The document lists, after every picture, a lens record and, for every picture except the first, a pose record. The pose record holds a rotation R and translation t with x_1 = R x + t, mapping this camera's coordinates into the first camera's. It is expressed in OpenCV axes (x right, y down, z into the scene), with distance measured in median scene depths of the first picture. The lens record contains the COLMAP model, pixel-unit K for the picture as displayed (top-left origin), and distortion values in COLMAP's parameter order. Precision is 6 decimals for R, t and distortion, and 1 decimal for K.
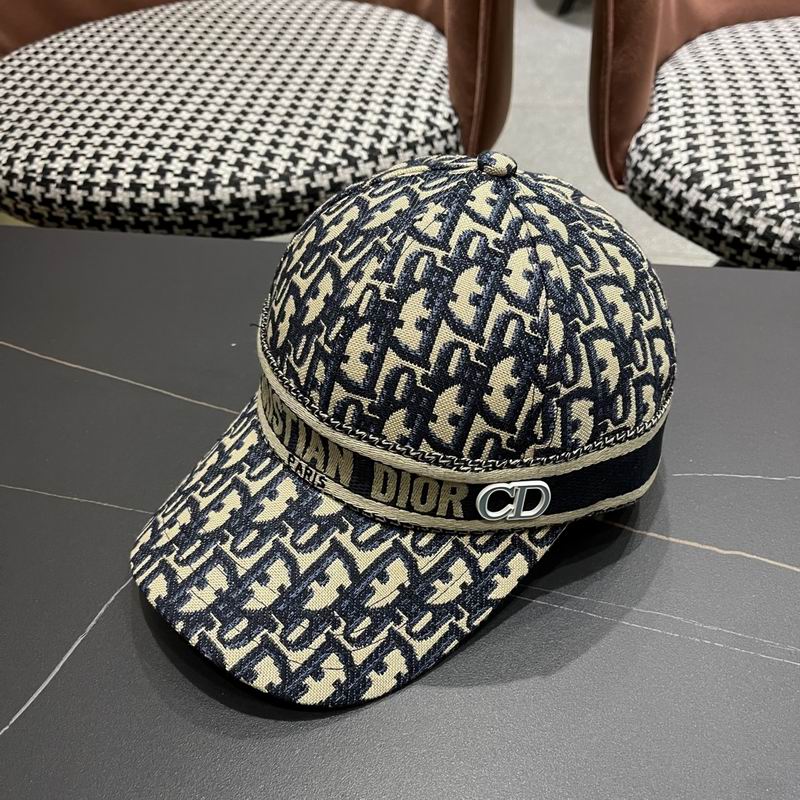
lens RADIAL K [[843.1, 0, 401.6], [0, 843.1, 410.7], [0, 0, 1]] dist [0.021695, 0.000000]
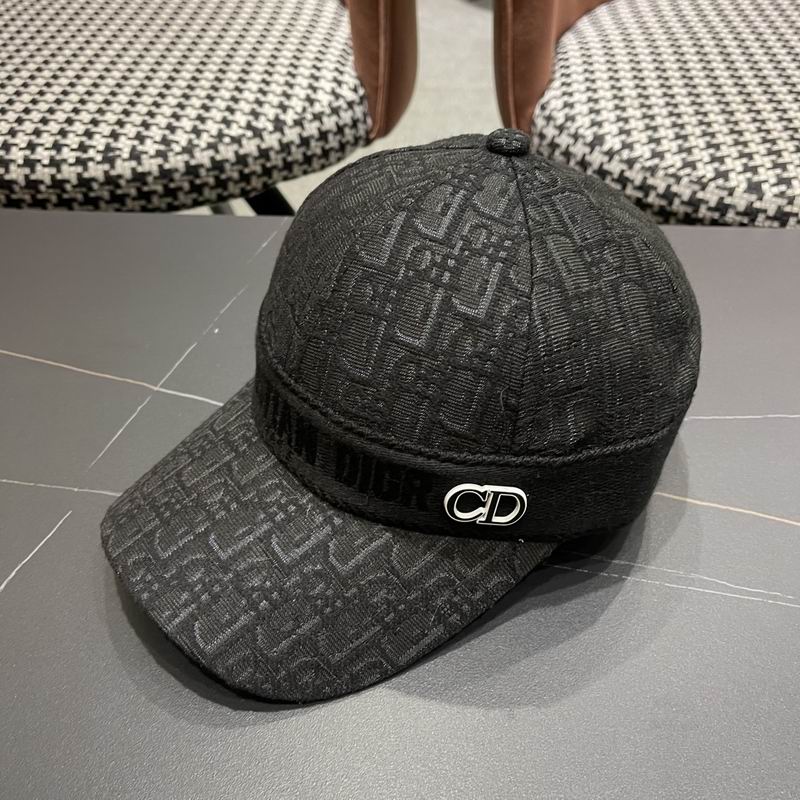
lens RADIAL K [[843.1, 0, 407.1], [0, 843.1, 413.2], [0, 0, 1]] dist [0.021695, 0.000000]
pose [[0.995559, -0.048687, 0.080568, 0.020310], [0.047956, 0.998789, 0.010985, 0.028953], [-0.081006, -0.007072, 0.996689, 0.002191]]
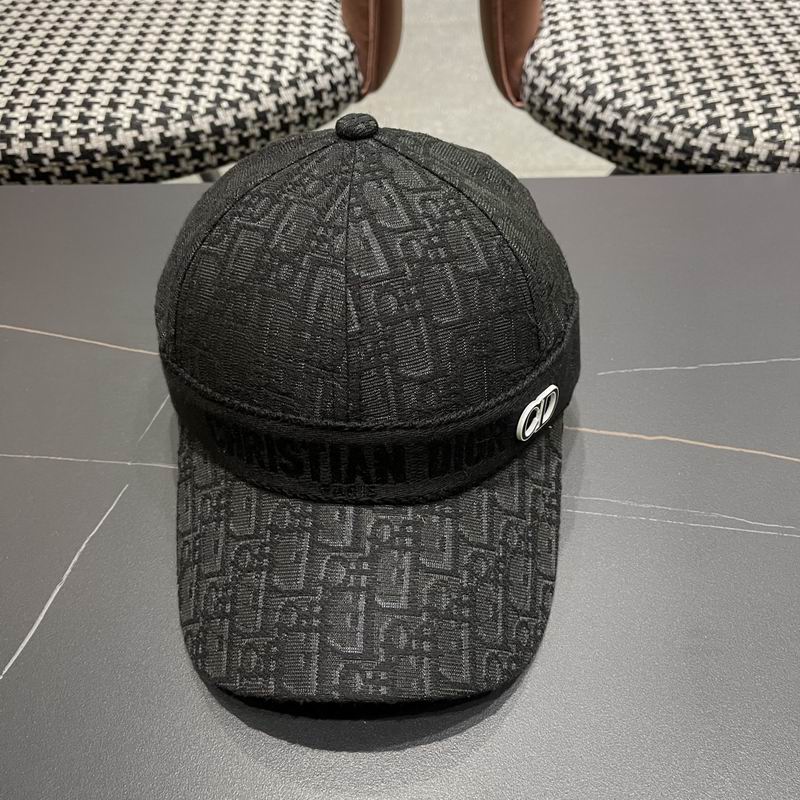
lens RADIAL K [[843.1, 0, 401.5], [0, 843.1, 408.1], [0, 0, 1]] dist [0.021695, 0.000000]
pose [[0.989339, -0.103578, 0.102371, -0.027134], [0.095564, 0.992178, 0.080318, 0.005545], [-0.109889, -0.069679, 0.991498, -0.028972]]
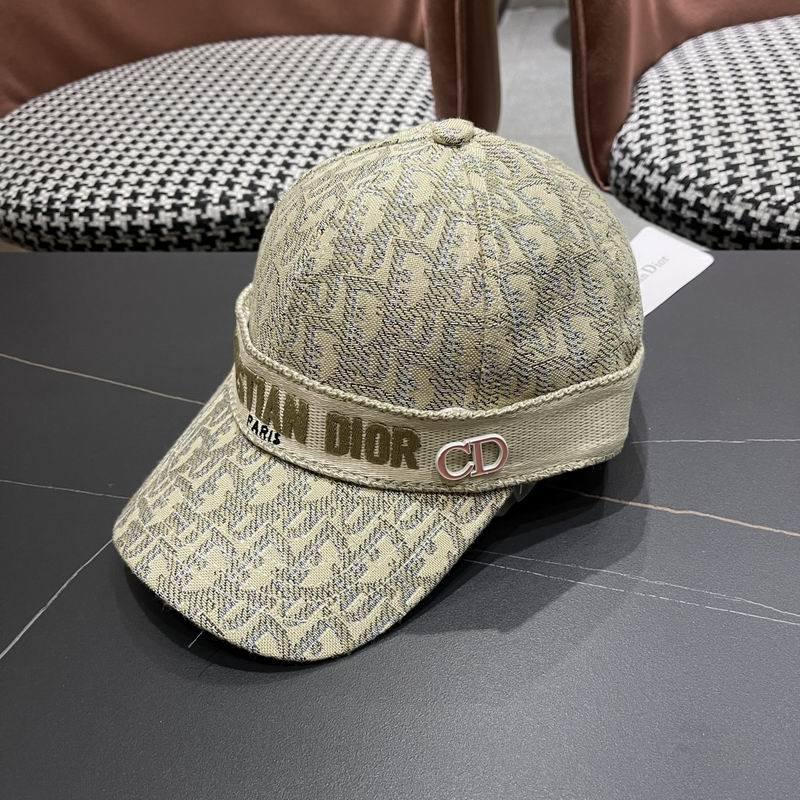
lens RADIAL K [[843.1, 0, 400.6], [0, 843.1, 410.8], [0, 0, 1]] dist [0.021695, 0.000000]
pose [[0.997077, -0.040105, -0.065034, 0.074590], [0.036372, 0.997677, -0.057593, 0.055109], [0.067193, 0.055059, 0.996220, -0.009495]]
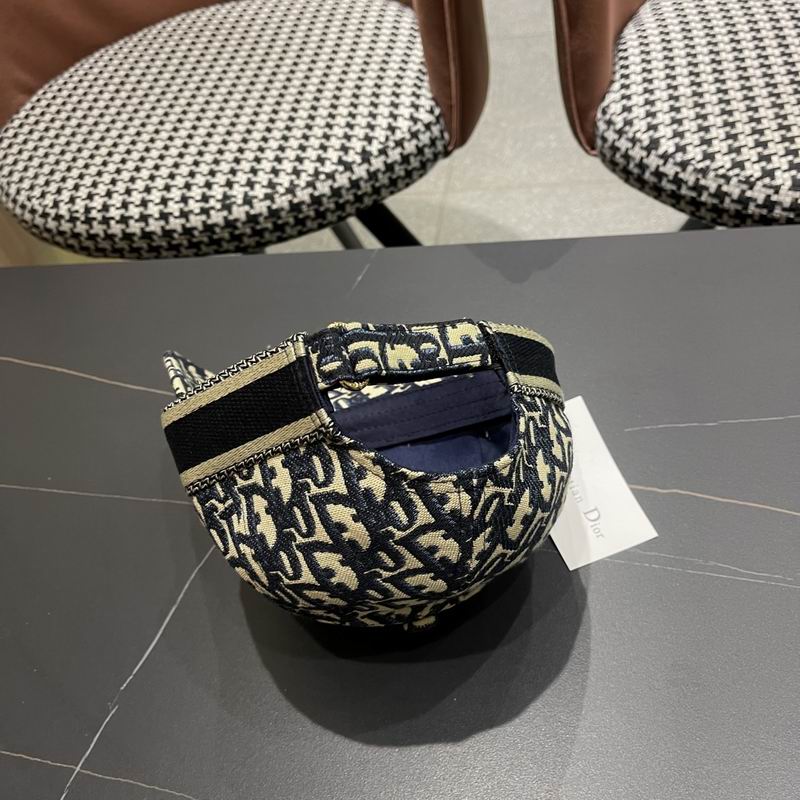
lens RADIAL K [[843.1, 0, 405.4], [0, 843.1, 415.1], [0, 0, 1]] dist [0.021695, 0.000000]
pose [[0.991460, -0.111361, -0.067872, 0.058213], [0.117171, 0.989147, 0.088654, -0.058603], [0.057262, -0.095850, 0.993747, -0.149956]]
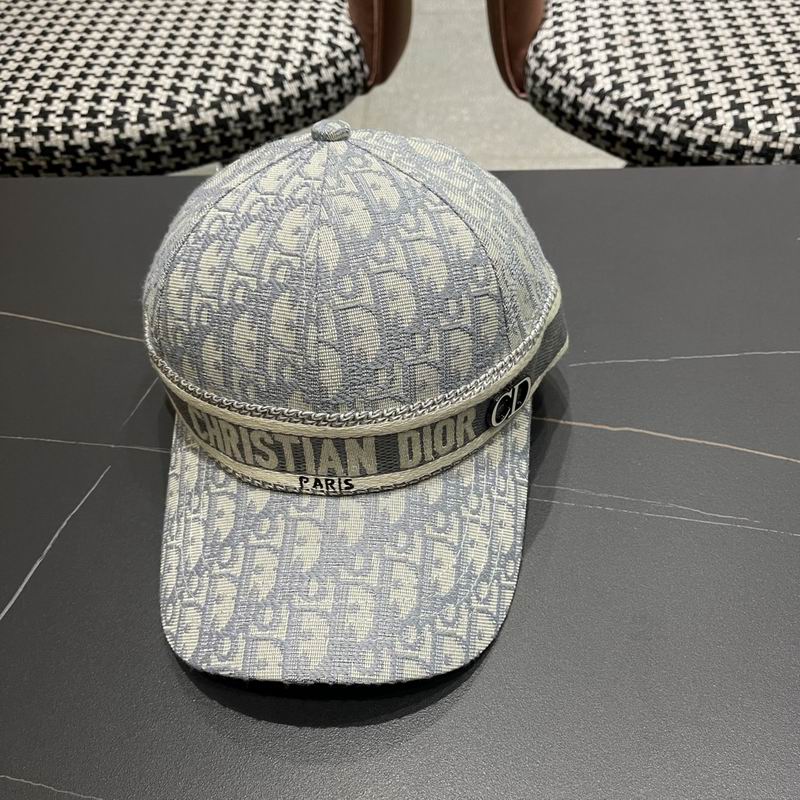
lens RADIAL K [[843.1, 0, 402.1], [0, 843.1, 404.2], [0, 0, 1]] dist [0.021695, 0.000000]
pose [[0.994479, -0.091787, 0.050859, 0.027681], [0.087087, 0.992309, 0.087972, 0.006655], [-0.058542, -0.083057, 0.994824, -0.054694]]
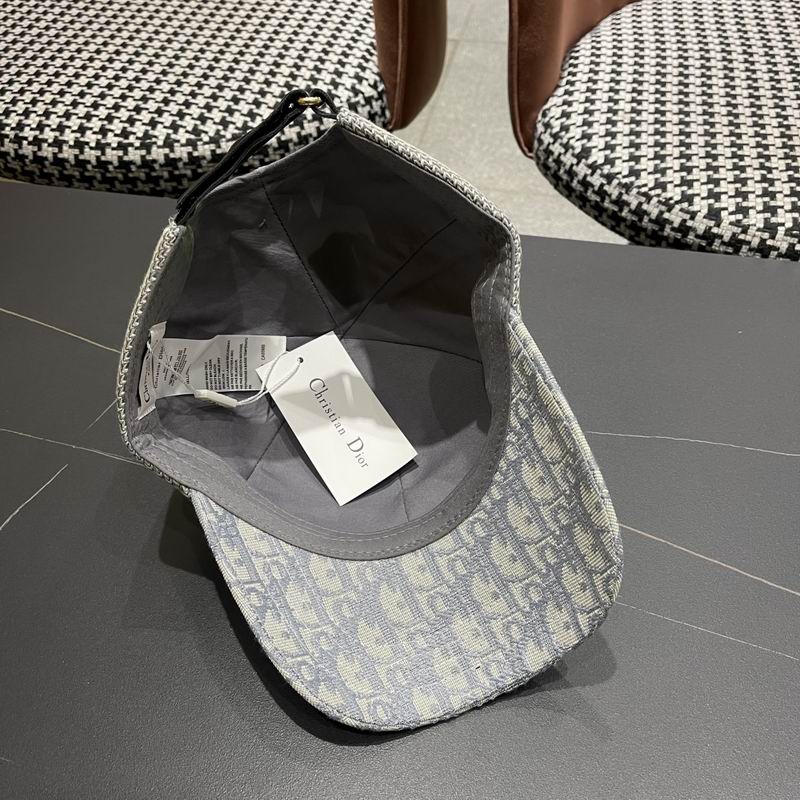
lens RADIAL K [[843.1, 0, 403.1], [0, 843.1, 405.6], [0, 0, 1]] dist [0.021695, 0.000000]
pose [[0.999232, 0.035523, -0.016540, 0.136149], [-0.034015, 0.995894, 0.083898, -0.031620], [0.019453, -0.083271, 0.996337, -0.122317]]
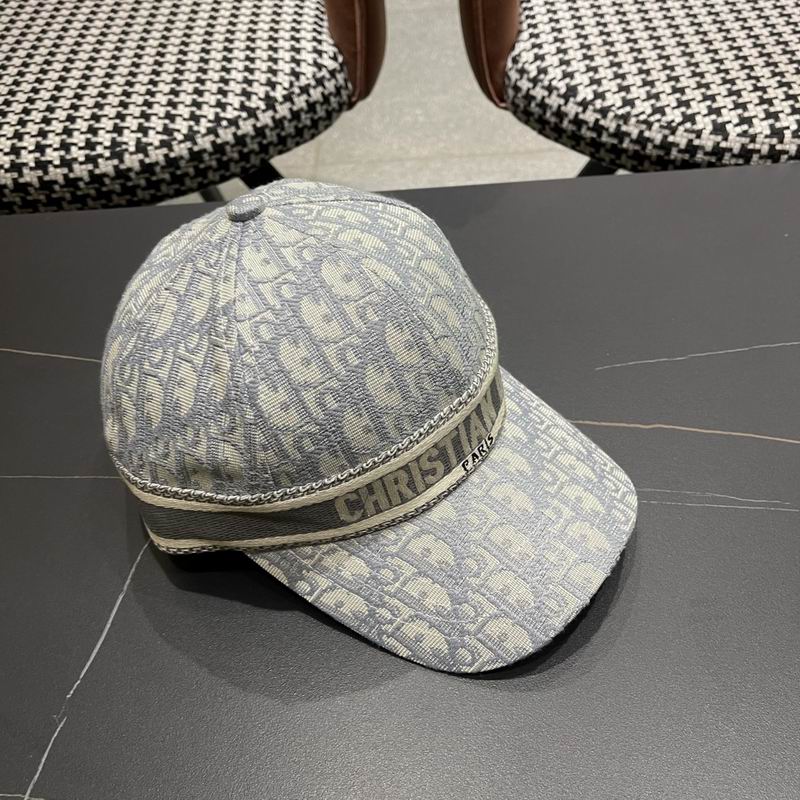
lens RADIAL K [[843.1, 0, 410.6], [0, 843.1, 404.4], [0, 0, 1]] dist [0.021695, 0.000000]
pose [[0.979089, -0.162744, 0.122063, -0.052853], [0.150059, 0.982890, 0.106815, -0.025466], [-0.137358, -0.086265, 0.986758, -0.081311]]
